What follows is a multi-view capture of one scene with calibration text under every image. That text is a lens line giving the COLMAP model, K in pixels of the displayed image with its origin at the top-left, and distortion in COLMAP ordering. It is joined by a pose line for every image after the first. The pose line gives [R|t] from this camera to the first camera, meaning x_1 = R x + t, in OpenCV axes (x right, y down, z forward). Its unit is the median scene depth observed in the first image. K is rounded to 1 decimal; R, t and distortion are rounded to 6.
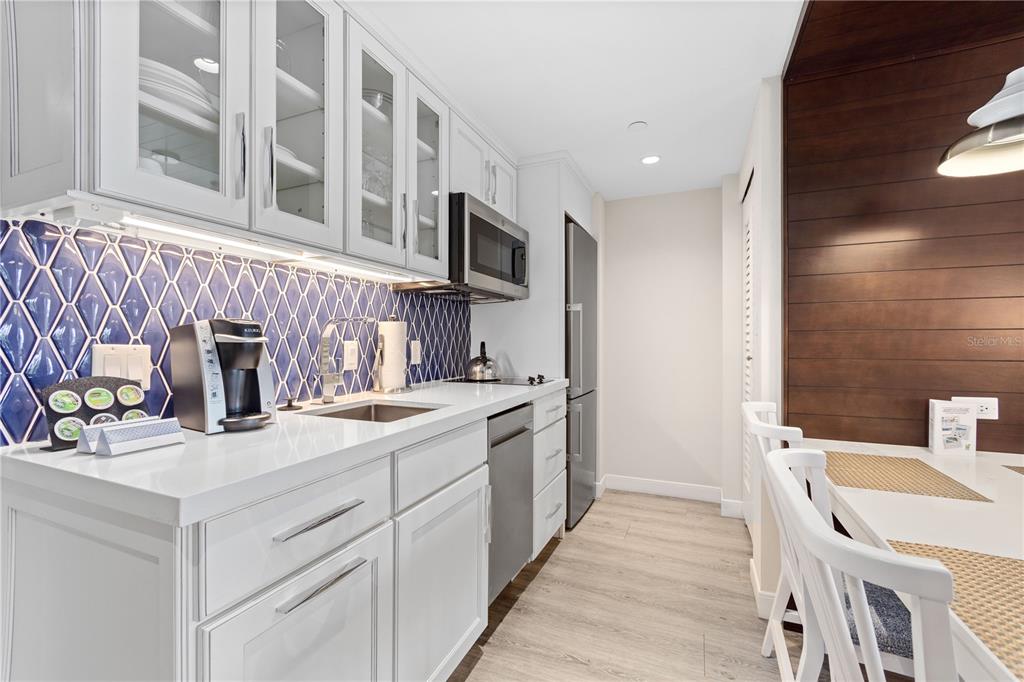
lens RADIAL K [[440.5, 0, 513.6], [0, 440.5, 343.0], [0, 0, 1]] dist [0.018571, 0.000790]
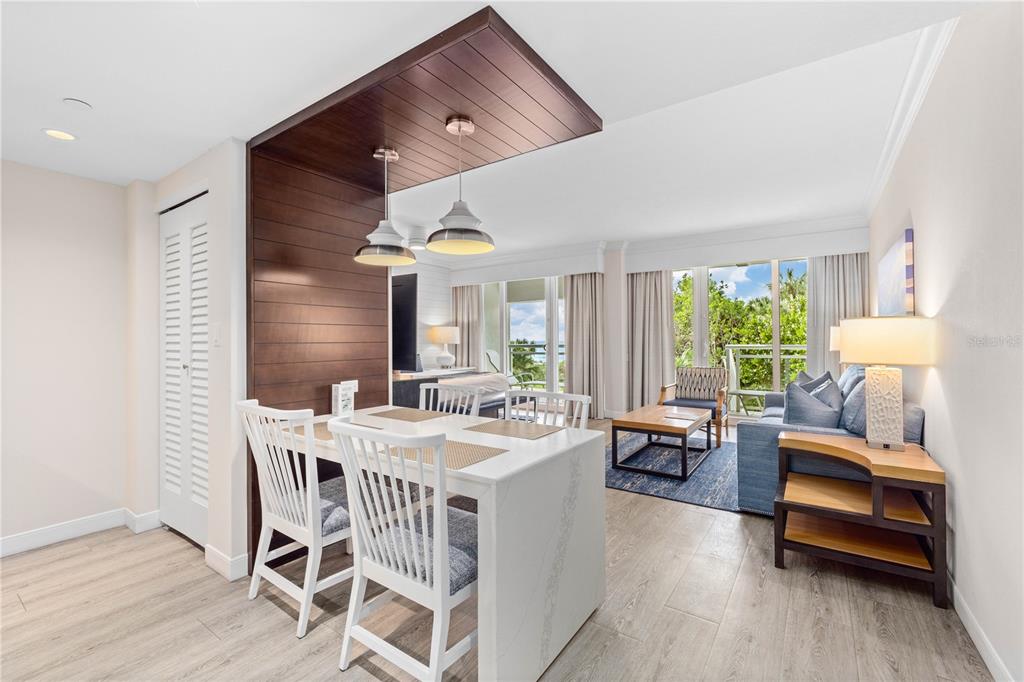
lens RADIAL K [[440.5, 0, 516.5], [0, 440.5, 339.6], [0, 0, 1]] dist [0.018571, 0.000790]
pose [[0.211404, 0.001306, 0.977398, -0.447159], [0.009601, 0.999948, -0.003413, -0.024758], [-0.977352, 0.010105, 0.211381, -0.013392]]
